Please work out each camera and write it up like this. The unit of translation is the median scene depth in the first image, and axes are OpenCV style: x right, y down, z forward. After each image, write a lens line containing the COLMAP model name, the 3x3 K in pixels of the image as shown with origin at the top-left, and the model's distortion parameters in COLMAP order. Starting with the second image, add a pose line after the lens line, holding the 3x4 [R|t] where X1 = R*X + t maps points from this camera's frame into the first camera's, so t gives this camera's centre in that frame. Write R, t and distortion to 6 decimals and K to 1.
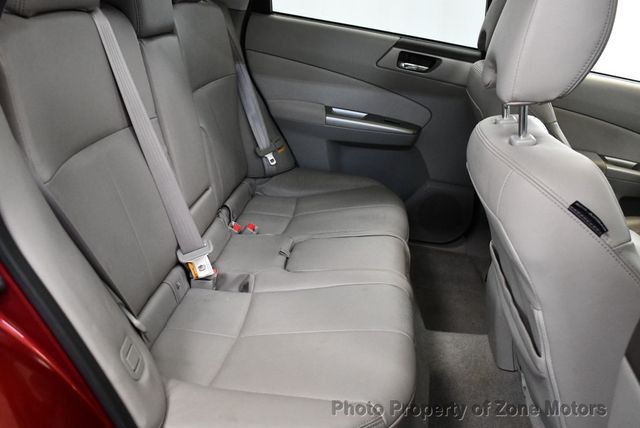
lens RADIAL K [[647.1, 0, 320.0], [0, 647.1, 214.0], [0, 0, 1]] dist [-0.099603, 0.011659]
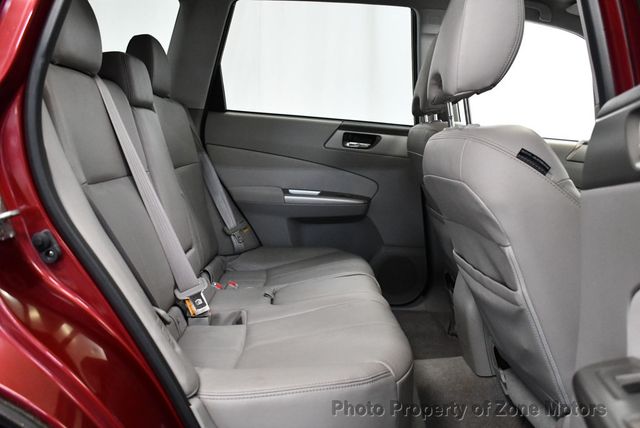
lens RADIAL K [[647.1, 0, 320.0], [0, 647.1, 214.0], [0, 0, 1]] dist [-0.099603, 0.011659]
pose [[0.989011, -0.095031, 0.113251, -0.060796], [0.118461, 0.967714, -0.222479, 0.136914], [-0.088452, 0.233450, 0.968337, -0.067476]]
